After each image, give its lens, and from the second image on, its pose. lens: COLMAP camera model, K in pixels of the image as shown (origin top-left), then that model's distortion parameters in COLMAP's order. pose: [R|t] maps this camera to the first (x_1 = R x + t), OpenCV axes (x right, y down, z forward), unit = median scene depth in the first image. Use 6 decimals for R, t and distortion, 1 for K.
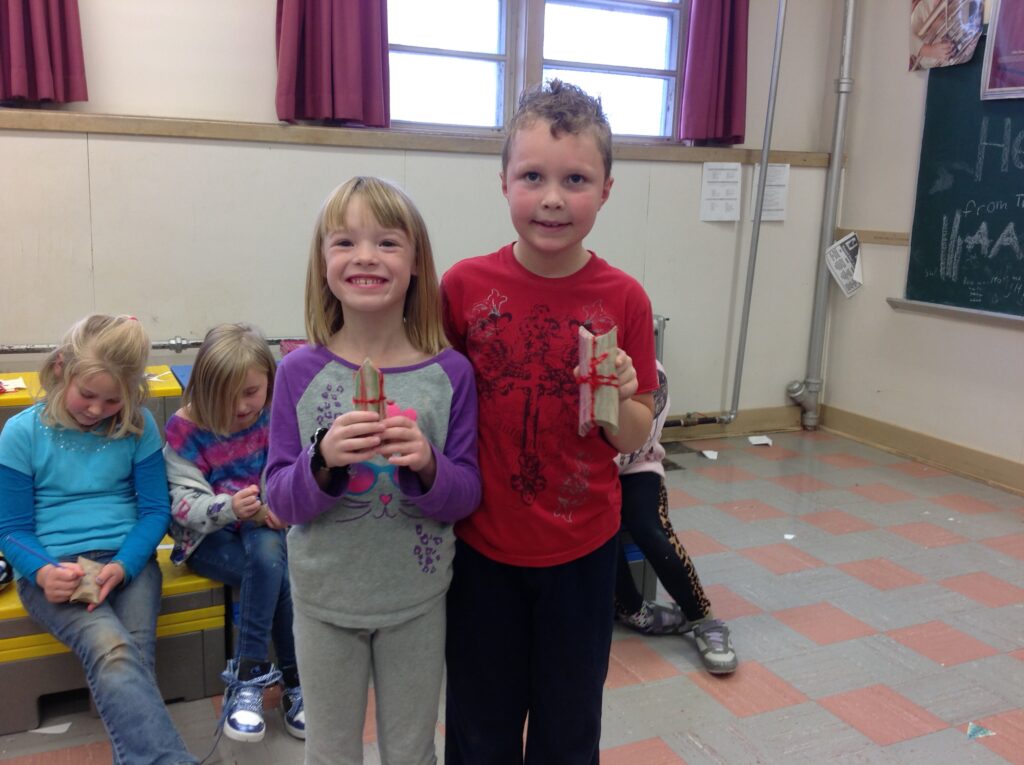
lens RADIAL K [[1000.1, 0, 524.4], [0, 1000.1, 386.2], [0, 0, 1]] dist [0.006788, 0.000000]
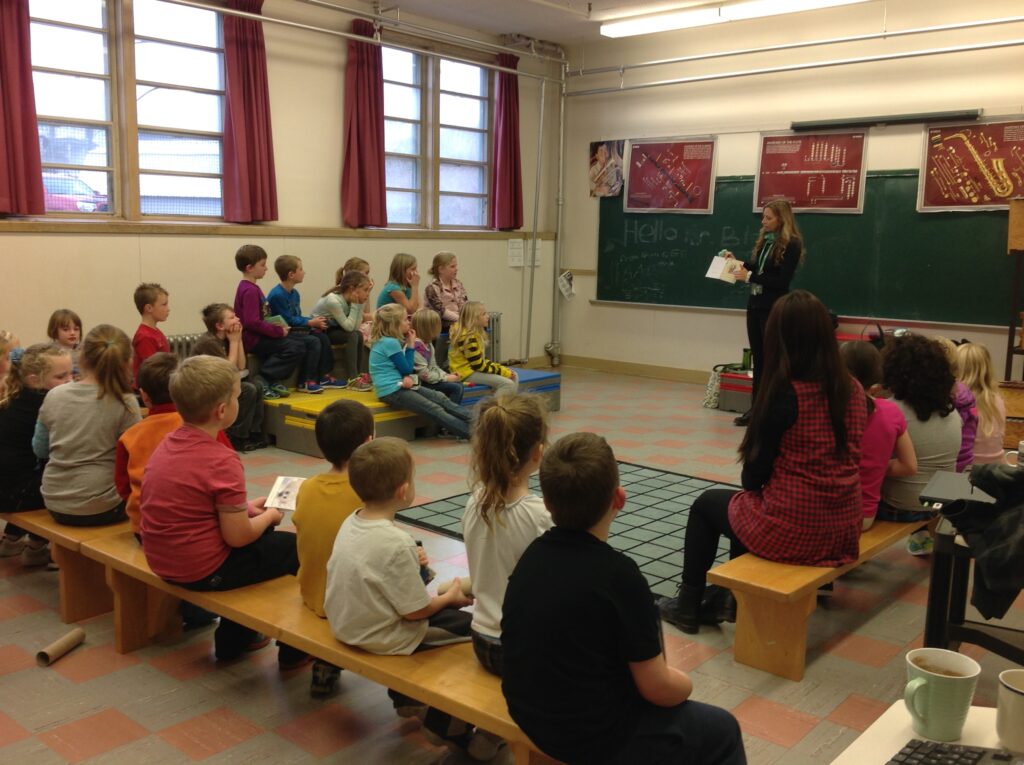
lens RADIAL K [[1000.1, 0, 513.9], [0, 1000.1, 392.4], [0, 0, 1]] dist [0.006788, 0.000000]
pose [[0.911725, -0.077625, 0.403400, -0.672605], [0.088718, 0.996017, -0.008851, 0.115425], [-0.401106, 0.043859, 0.914981, -0.902982]]
